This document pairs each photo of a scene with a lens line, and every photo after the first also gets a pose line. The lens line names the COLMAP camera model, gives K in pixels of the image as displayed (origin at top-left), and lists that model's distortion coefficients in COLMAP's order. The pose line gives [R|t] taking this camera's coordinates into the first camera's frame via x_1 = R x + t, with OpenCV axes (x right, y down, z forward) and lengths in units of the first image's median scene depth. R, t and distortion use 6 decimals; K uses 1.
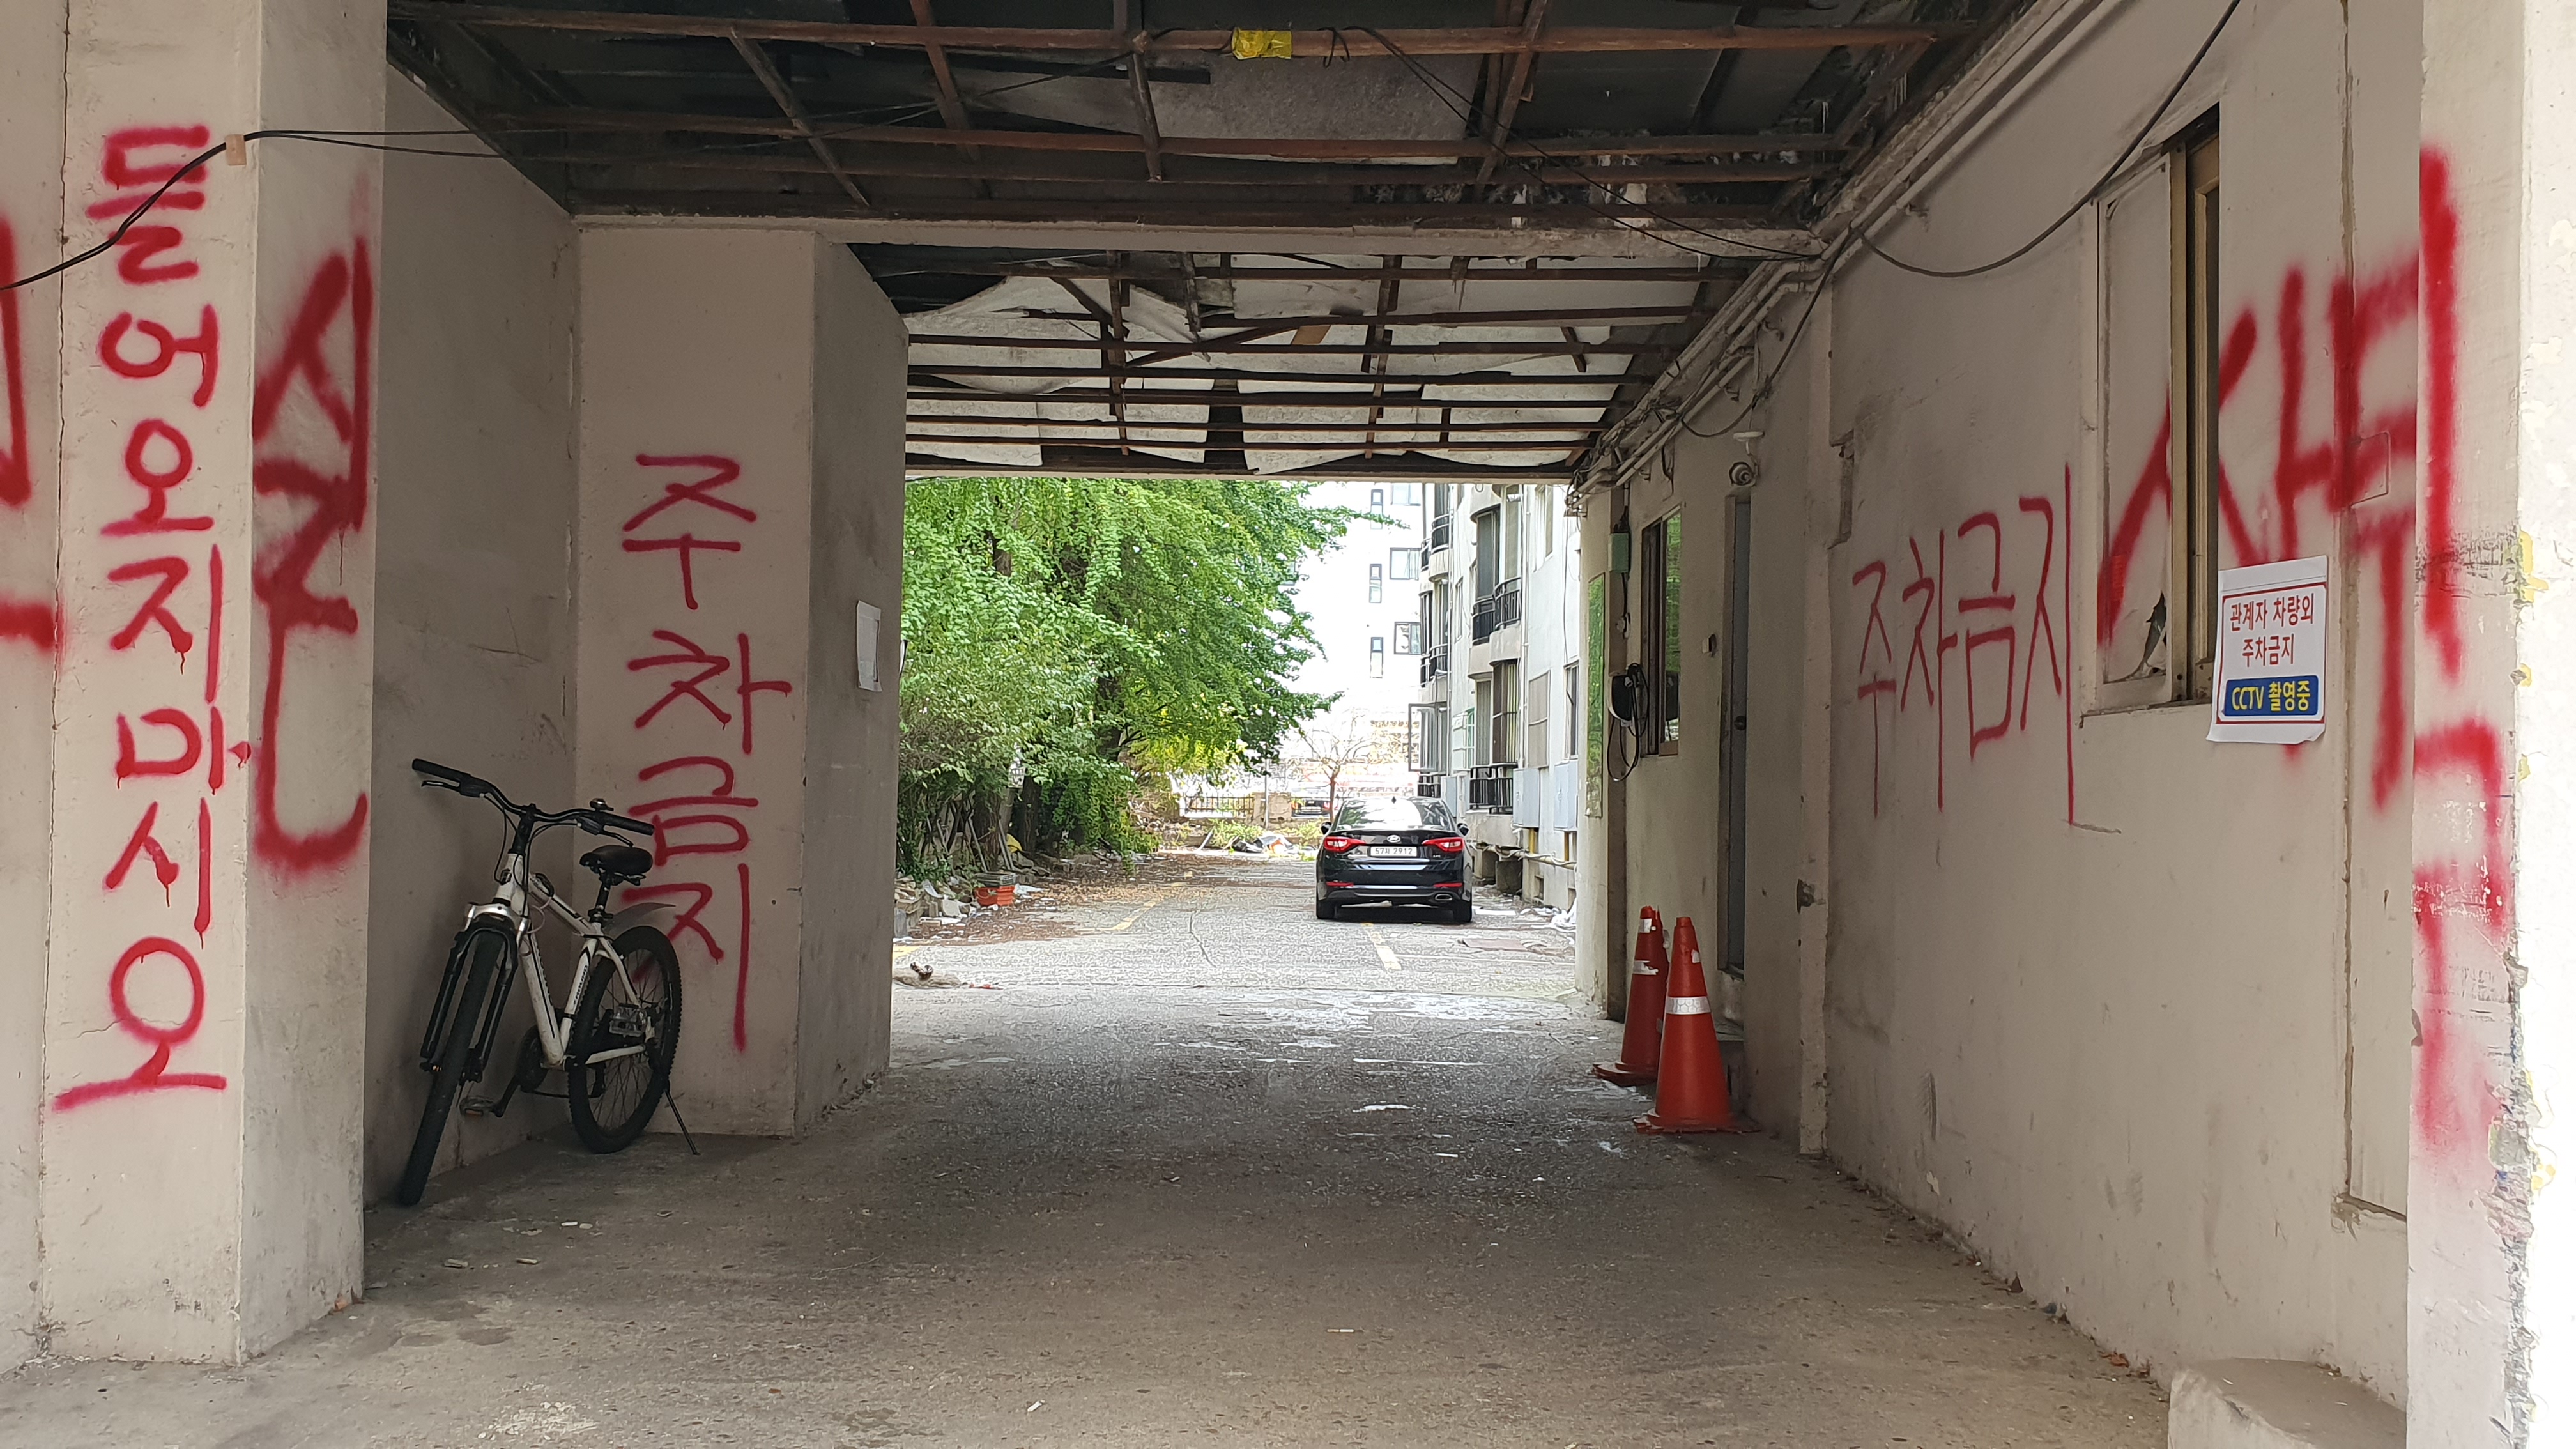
lens RADIAL K [[1856.7, 0, 1288.0], [0, 1856.7, 724.5], [0, 0, 1]] dist [0.166653, -0.314497]
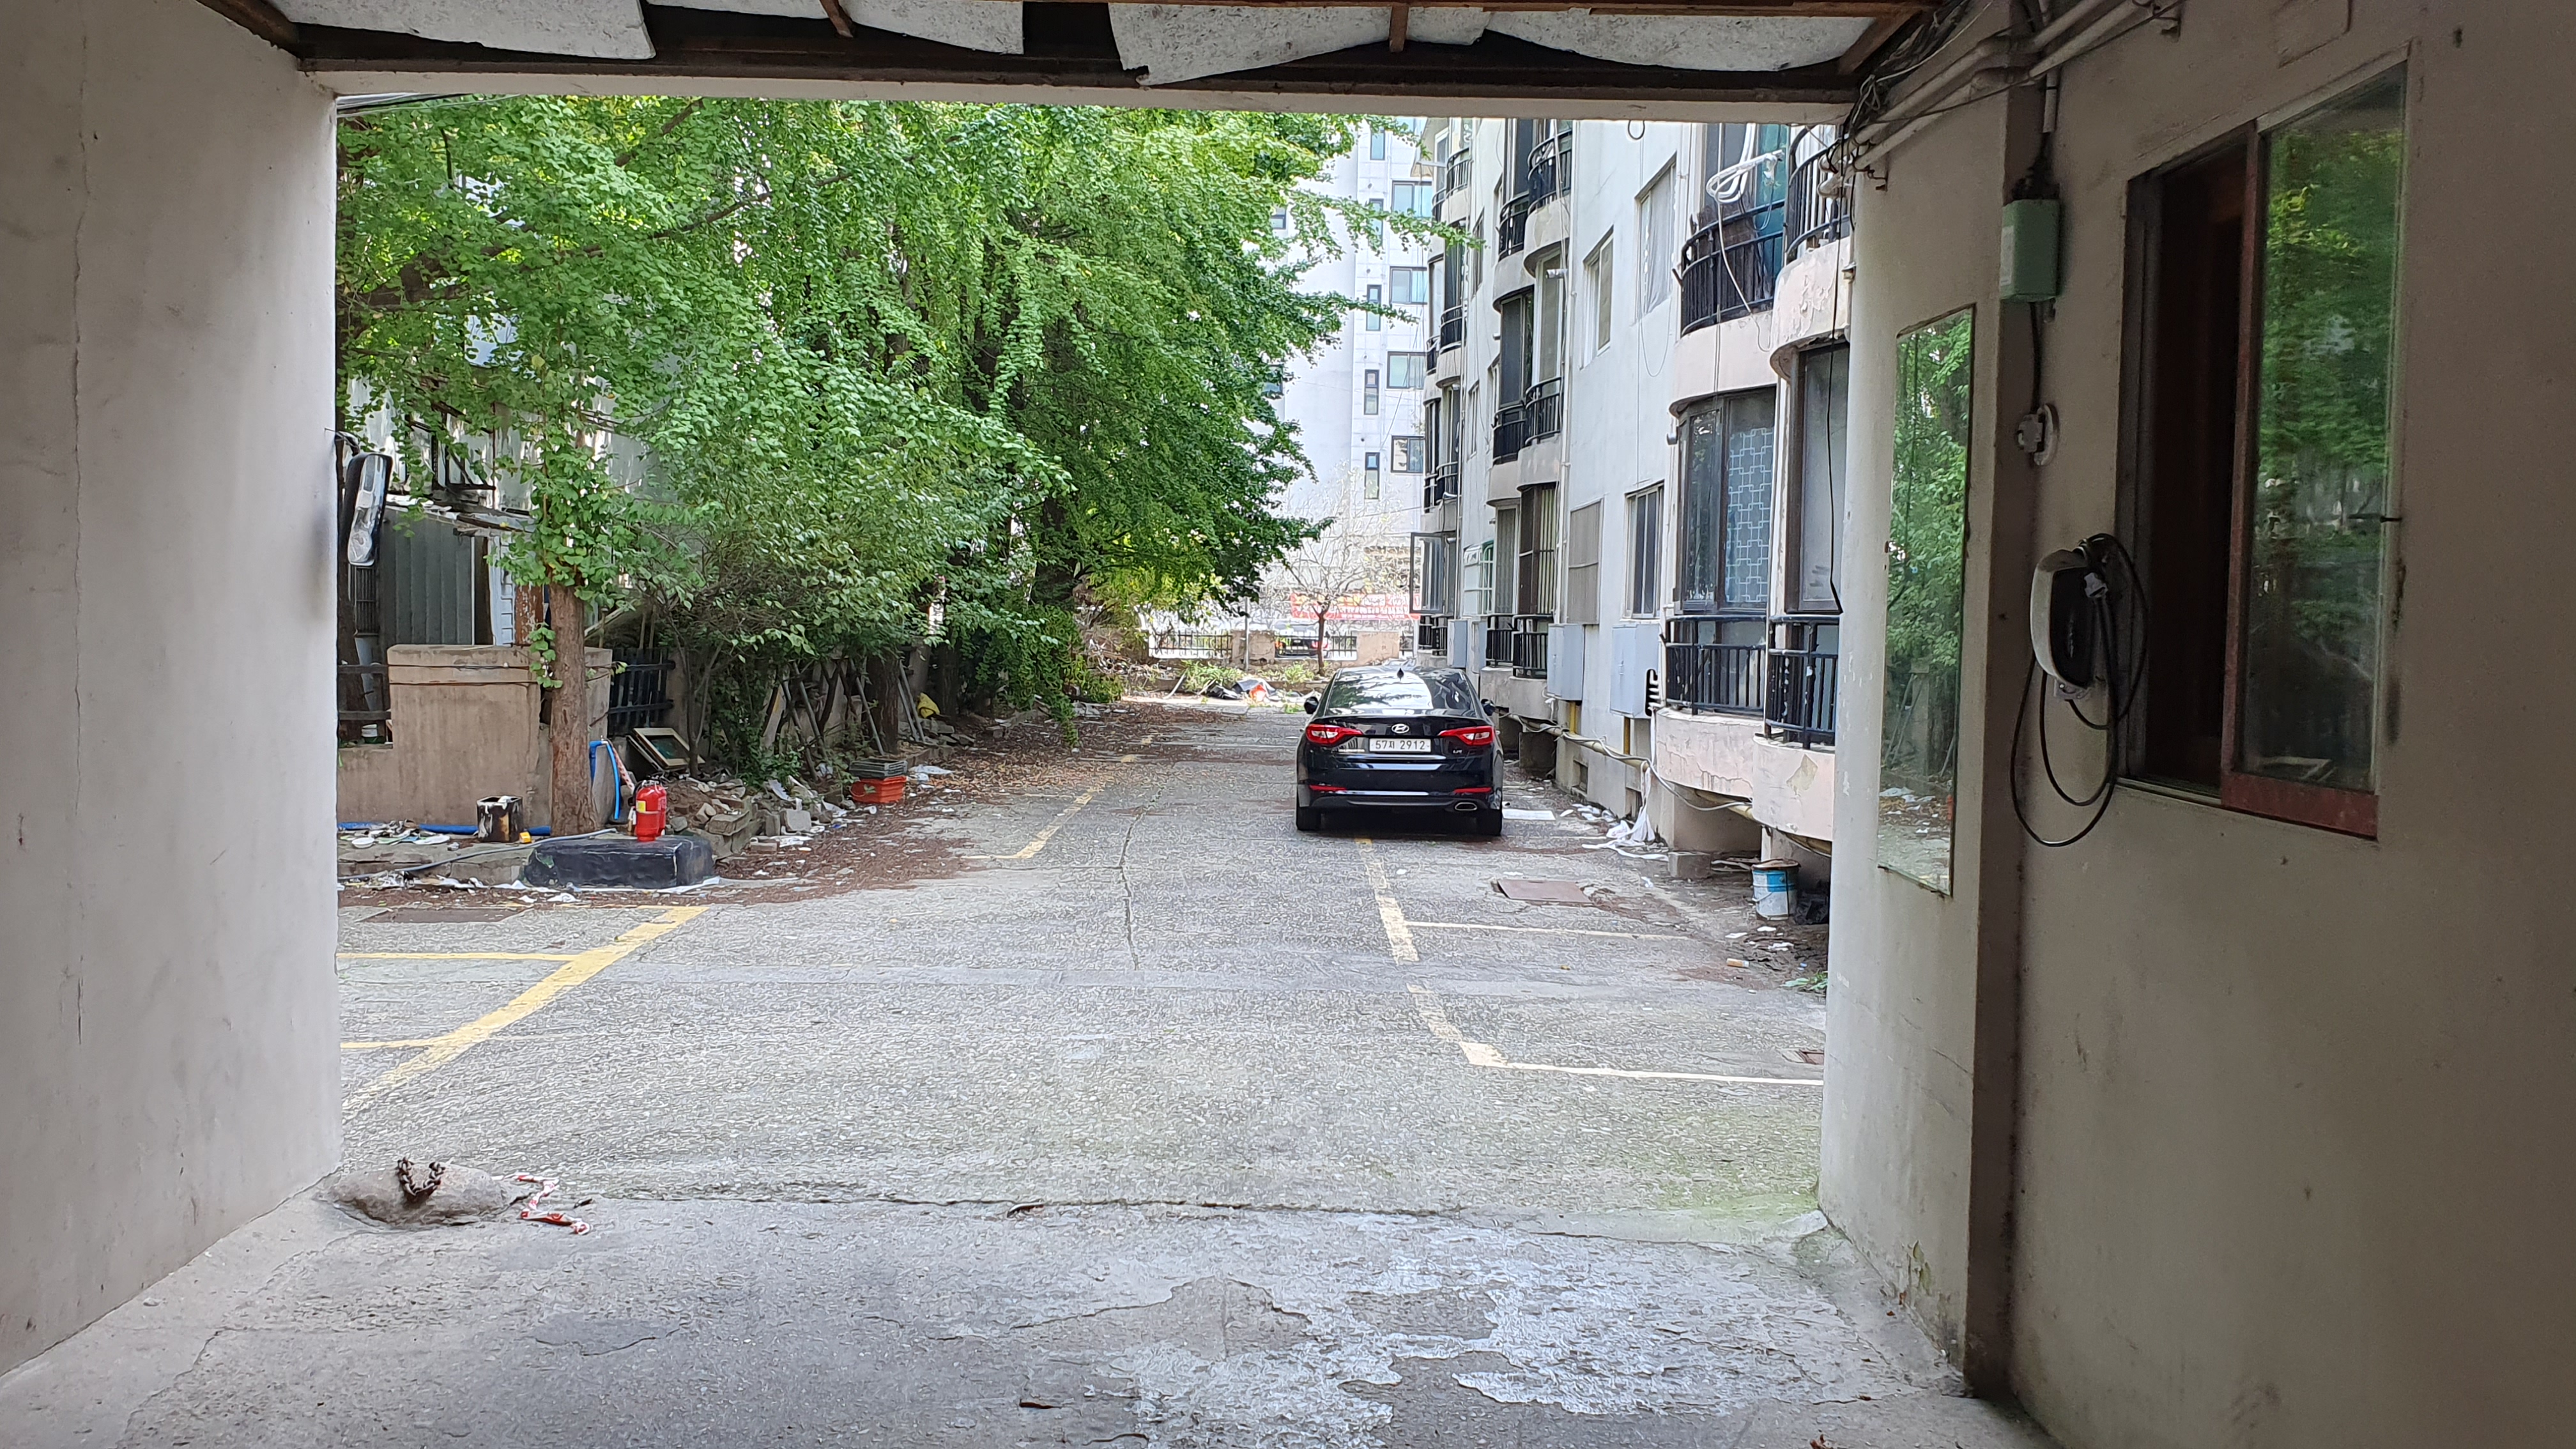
lens RADIAL K [[1856.7, 0, 1288.0], [0, 1856.7, 724.5], [0, 0, 1]] dist [0.166653, -0.314497]
pose [[0.999964, 0.006306, 0.005754, 0.006065], [-0.006842, 0.995128, 0.098358, -0.010633], [-0.005105, -0.098394, 0.995134, 0.209398]]
